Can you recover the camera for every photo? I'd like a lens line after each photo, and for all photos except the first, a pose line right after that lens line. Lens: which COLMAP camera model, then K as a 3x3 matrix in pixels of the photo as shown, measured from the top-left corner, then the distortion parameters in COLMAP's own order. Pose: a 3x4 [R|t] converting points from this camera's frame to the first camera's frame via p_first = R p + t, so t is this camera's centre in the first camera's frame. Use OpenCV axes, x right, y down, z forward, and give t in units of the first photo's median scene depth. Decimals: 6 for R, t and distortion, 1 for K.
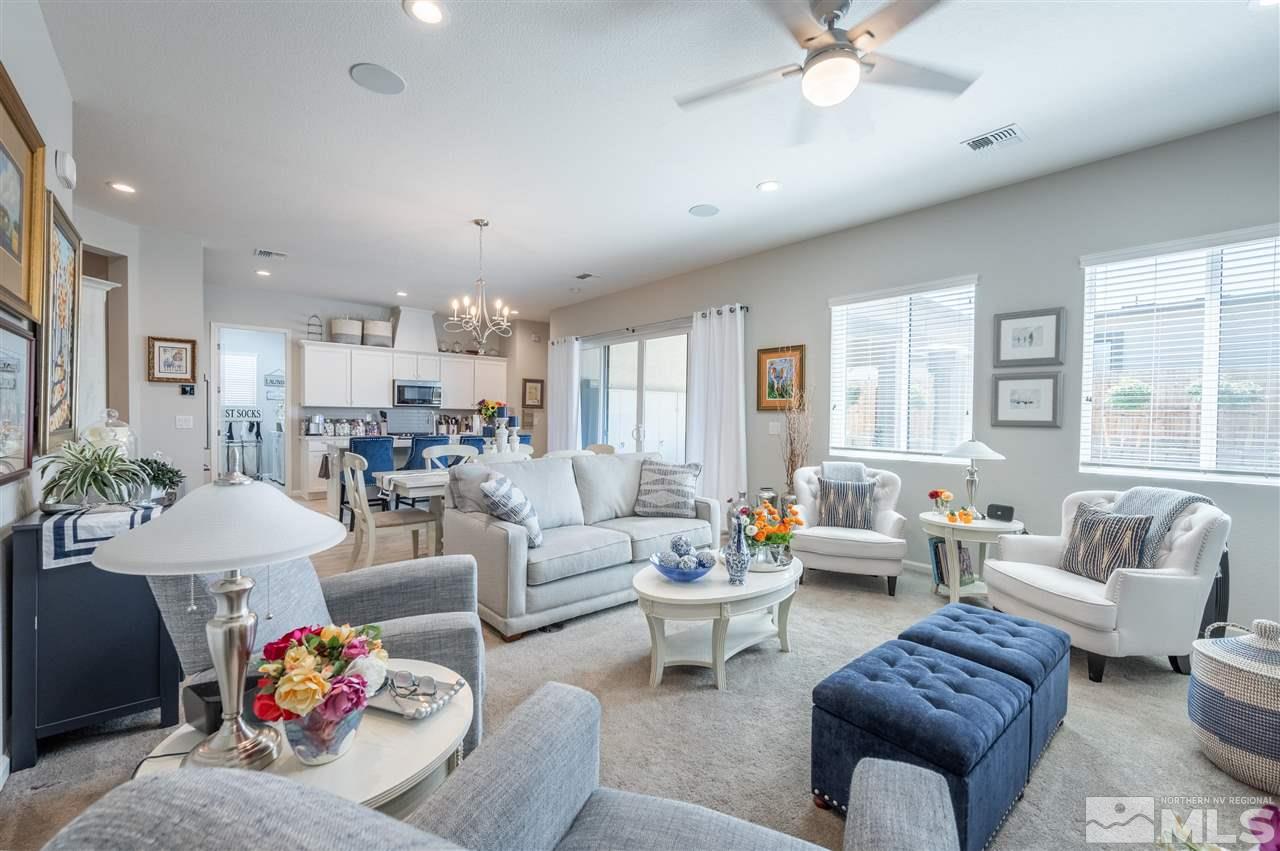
lens RADIAL K [[515.9, 0, 628.0], [0, 515.9, 422.9], [0, 0, 1]] dist [0.004494, -0.000922]
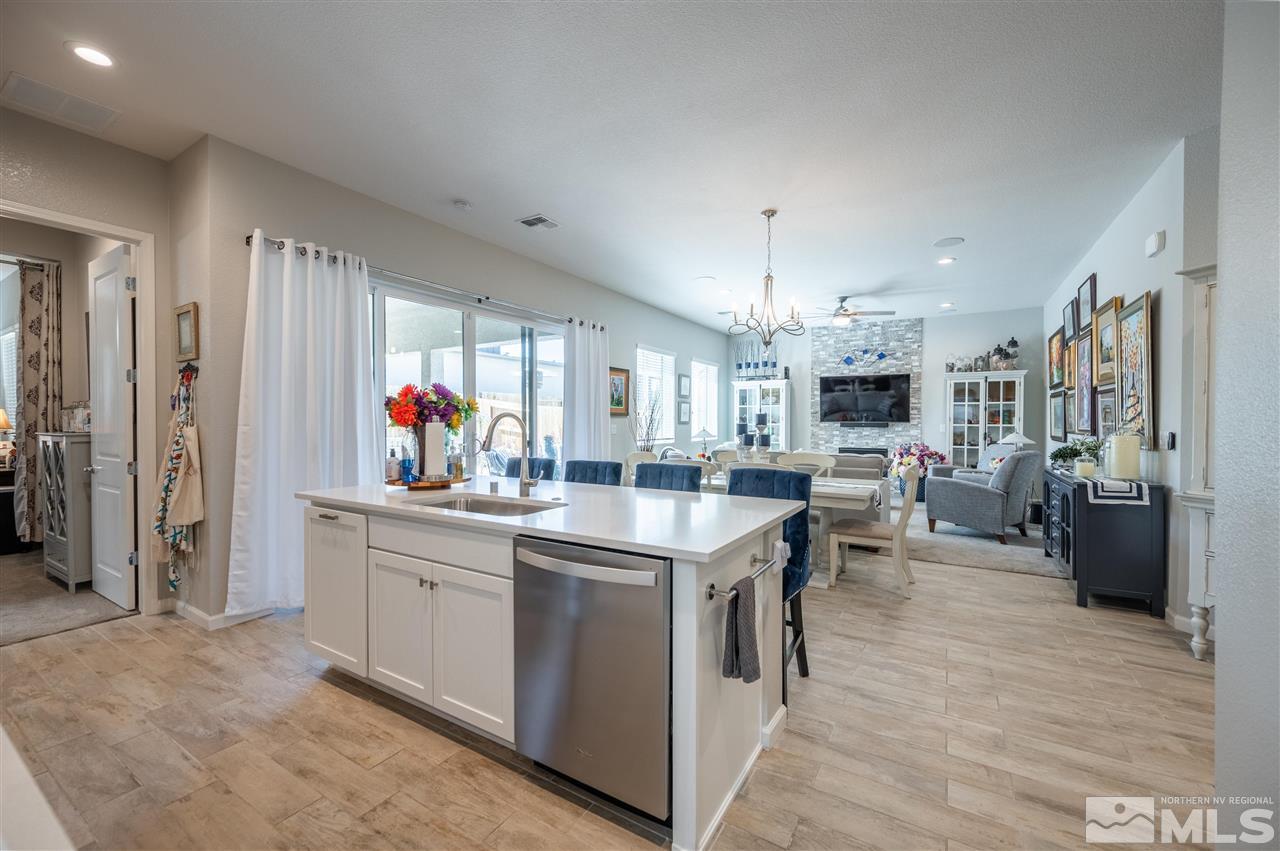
lens RADIAL K [[515.9, 0, 630.4], [0, 515.9, 425.7], [0, 0, 1]] dist [0.004494, -0.000922]
pose [[-0.286019, -0.021368, 0.957986, -0.611825], [0.006481, 0.999685, 0.024233, -0.019073], [-0.958202, 0.013140, -0.285790, 0.844821]]
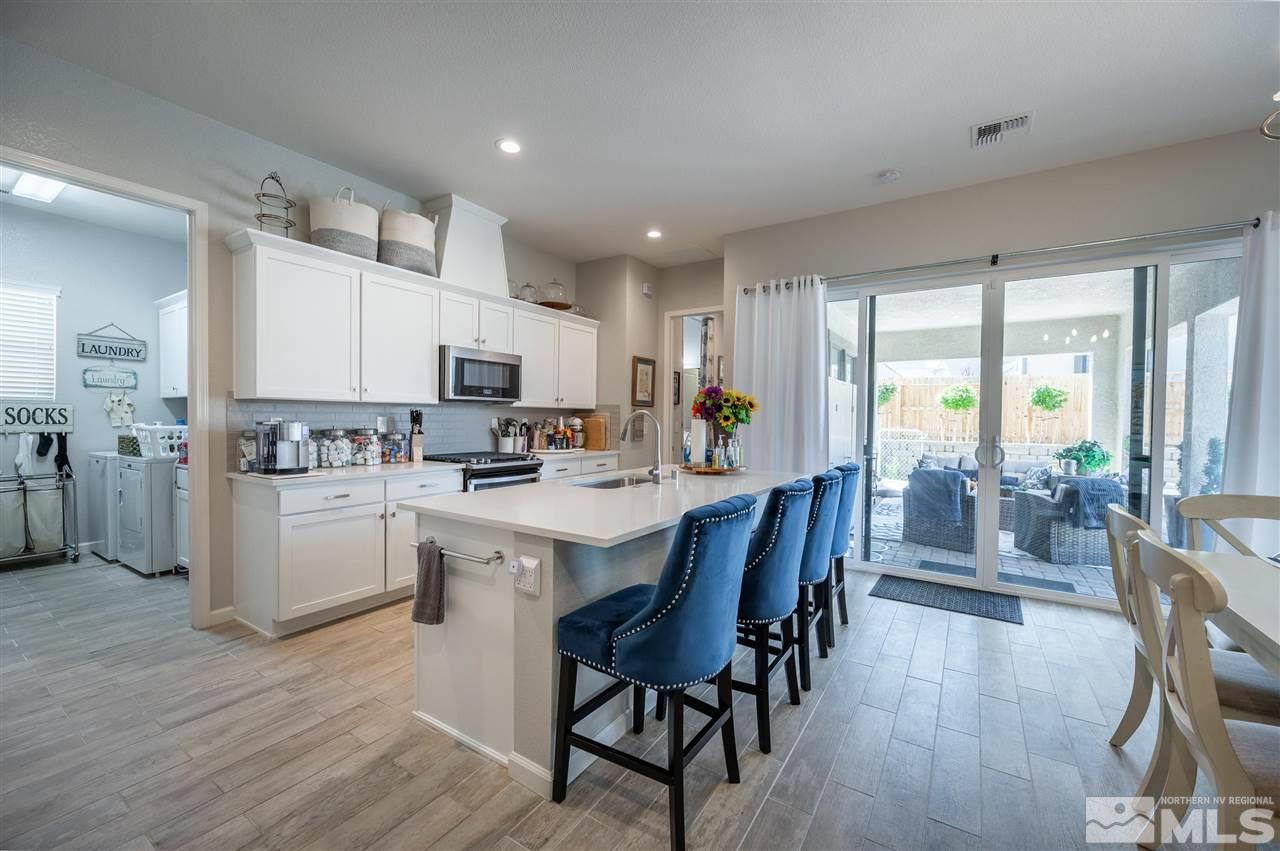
lens RADIAL K [[515.9, 0, 643.1], [0, 515.9, 426.4], [0, 0, 1]] dist [0.004494, -0.000922]
pose [[0.961827, -0.006891, 0.273572, -0.406823], [0.004956, 0.999958, 0.007766, -0.011447], [-0.273614, -0.006114, 0.961820, 0.488239]]
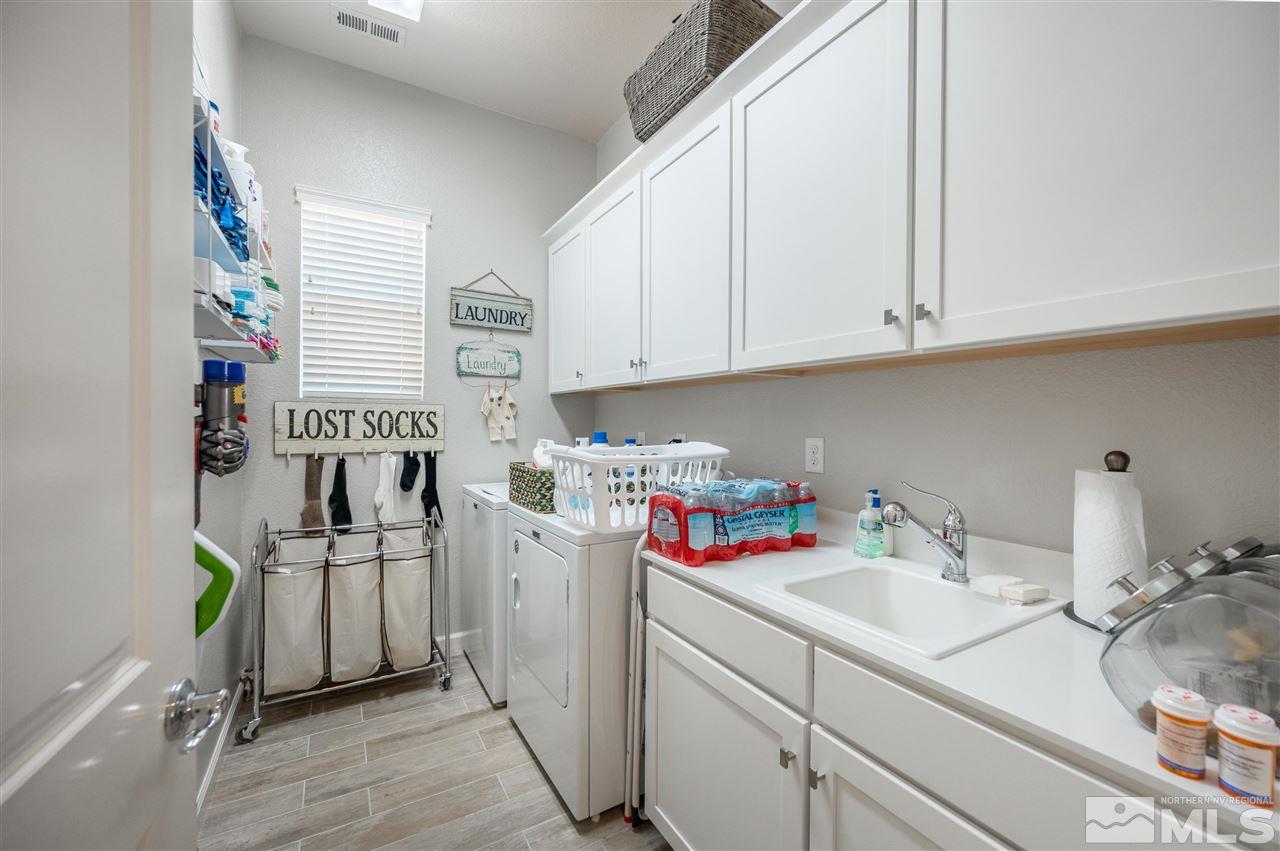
lens RADIAL K [[515.9, 0, 642.3], [0, 515.9, 427.2], [0, 0, 1]] dist [0.004494, -0.000922]
pose [[0.984963, -0.000464, -0.172765, -0.664864], [0.000373, 1.000000, -0.000560, -0.019263], [0.172765, 0.000487, 0.984963, 0.892665]]
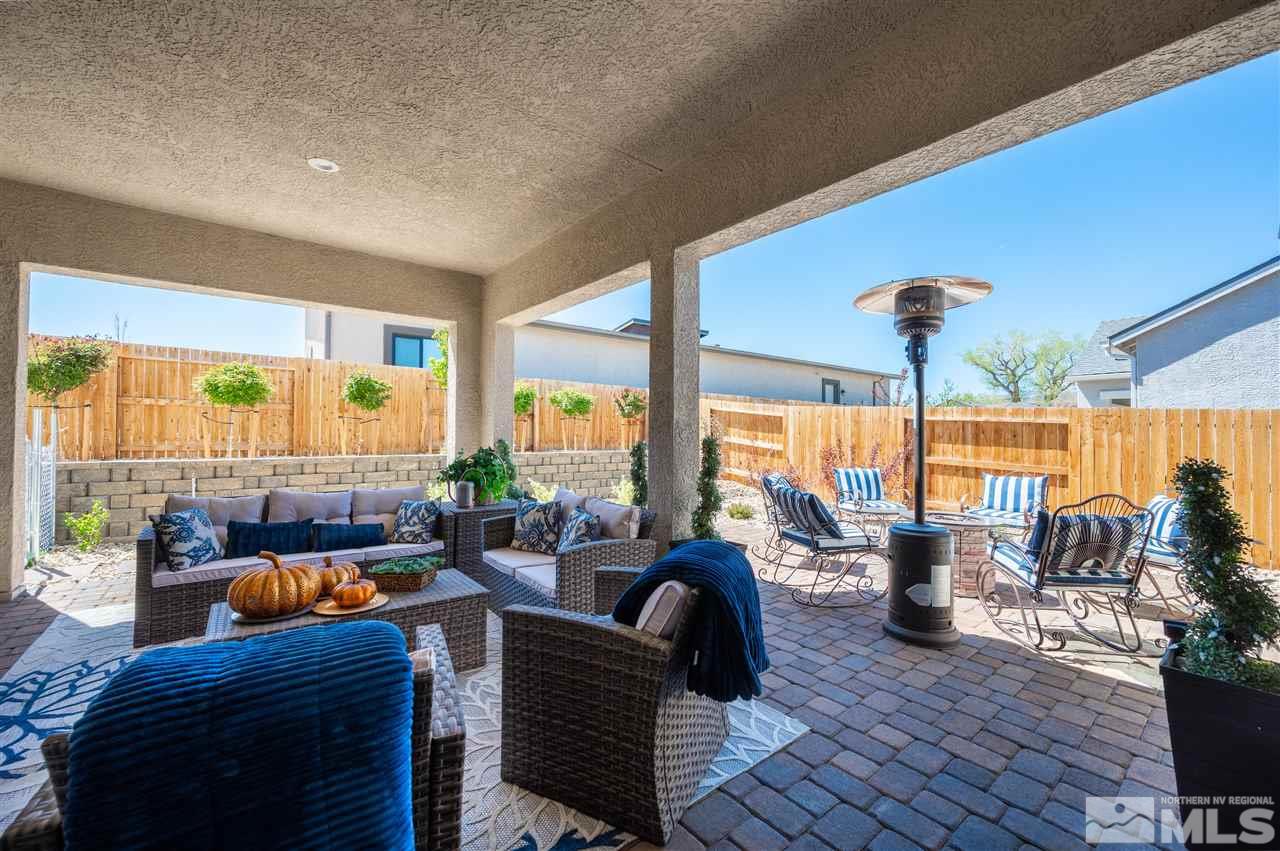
lens RADIAL K [[515.9, 0, 642.5], [0, 515.9, 428.4], [0, 0, 1]] dist [0.004494, -0.000922]
pose [[0.054244, -0.001066, 0.998527, 0.043446], [0.006777, 0.999977, 0.000699, 0.003040], [-0.998505, 0.006729, 0.054250, 0.949423]]
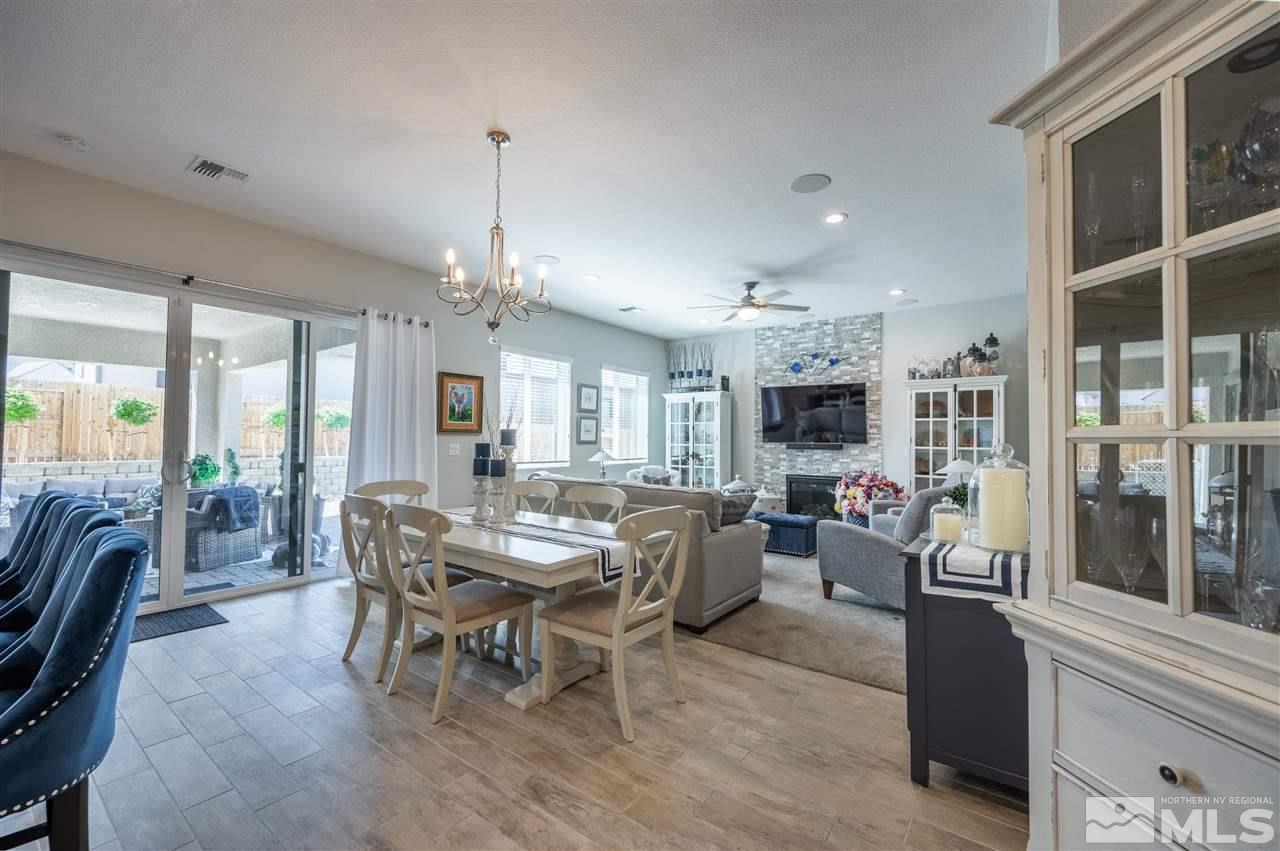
lens RADIAL K [[515.9, 0, 634.8], [0, 515.9, 427.7], [0, 0, 1]] dist [0.004494, -0.000922]
pose [[-0.189657, 0.011524, 0.981783, -0.516369], [0.001436, 0.999933, -0.011460, -0.013925], [-0.981849, -0.000764, -0.189661, 0.534007]]
